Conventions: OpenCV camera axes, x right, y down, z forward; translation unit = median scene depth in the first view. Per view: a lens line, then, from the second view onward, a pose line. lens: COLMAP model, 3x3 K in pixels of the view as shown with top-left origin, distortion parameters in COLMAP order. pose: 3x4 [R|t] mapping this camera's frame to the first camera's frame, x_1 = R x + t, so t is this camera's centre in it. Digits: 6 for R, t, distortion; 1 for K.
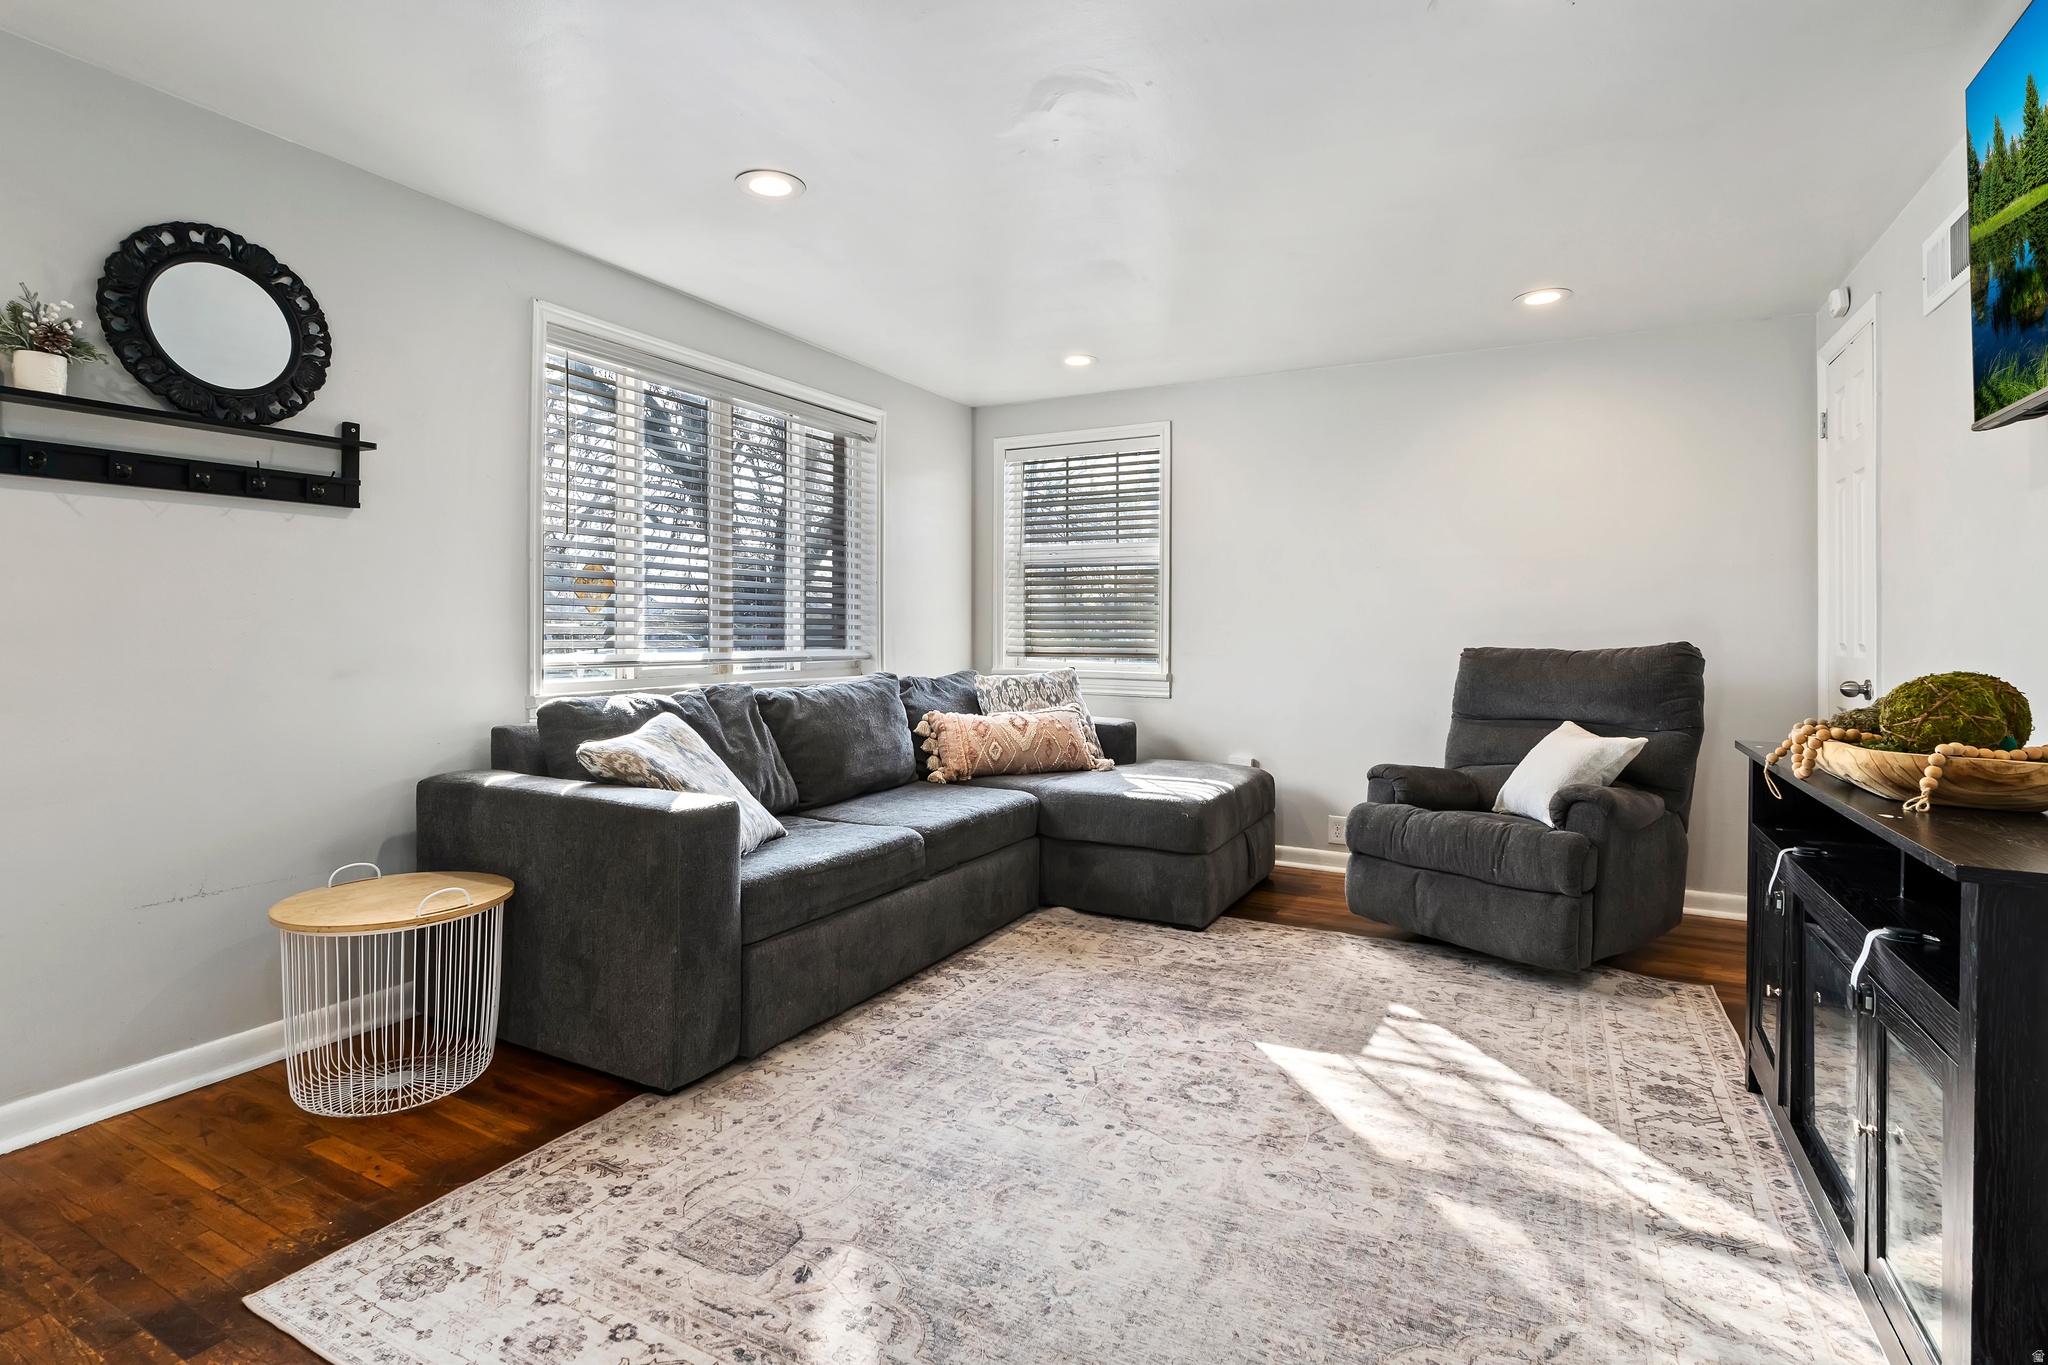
lens RADIAL K [[996.9, 0, 960.5], [0, 996.9, 622.2], [0, 0, 1]] dist [0.002996, 0.000532]
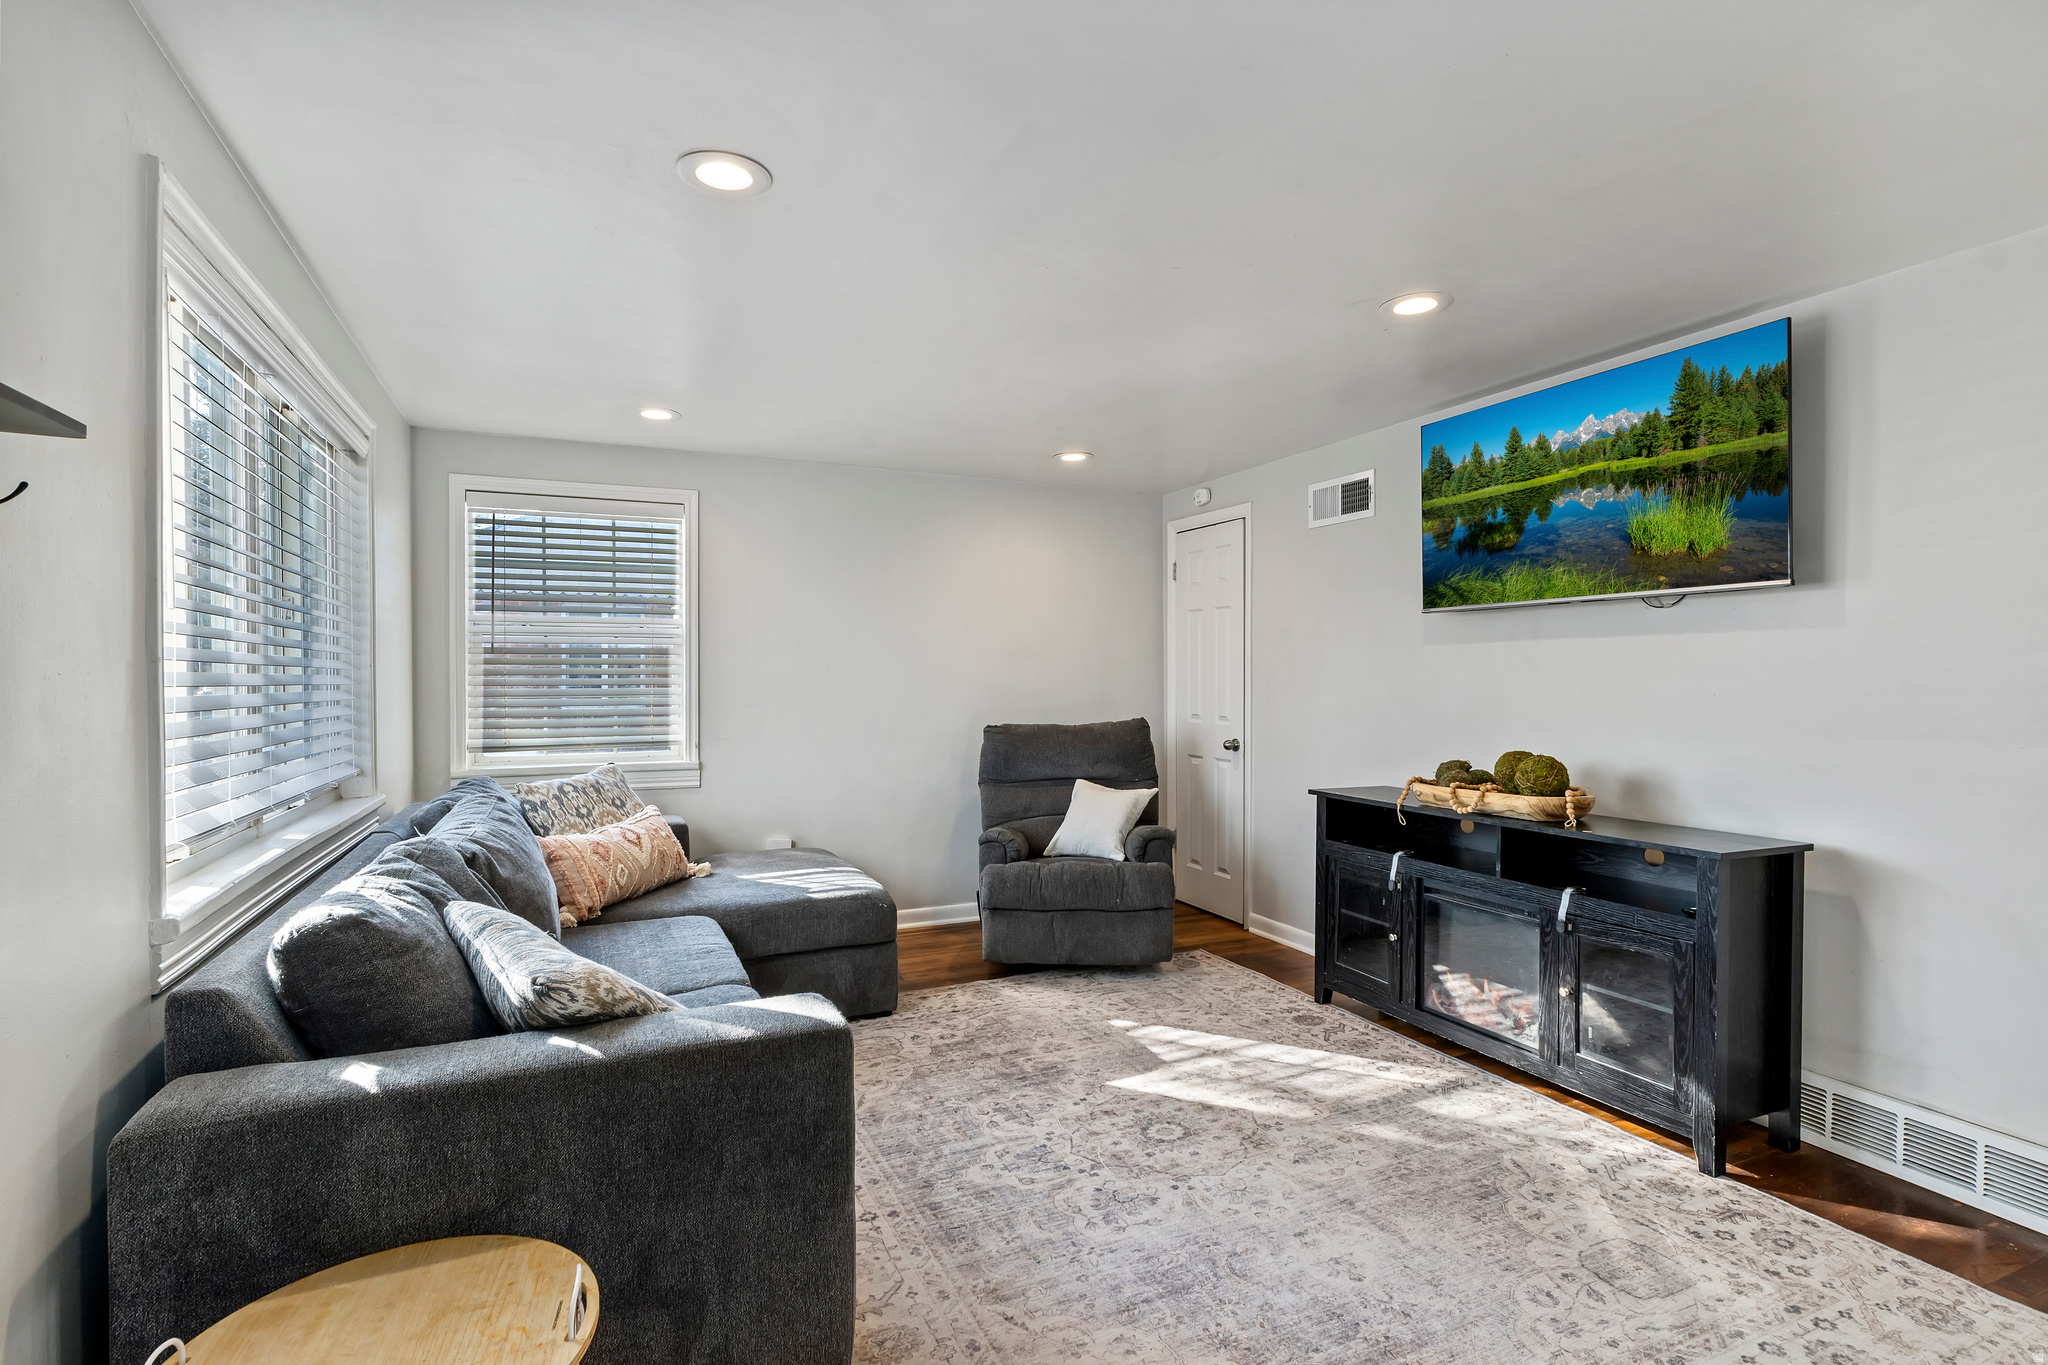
lens RADIAL K [[996.9, 0, 1014.5], [0, 996.9, 685.8], [0, 0, 1]] dist [0.002996, 0.000532]
pose [[0.591582, -0.016359, 0.806079, -0.652491], [0.002438, 0.999826, 0.018502, -0.064061], [-0.806242, -0.008981, 0.591518, 0.365091]]
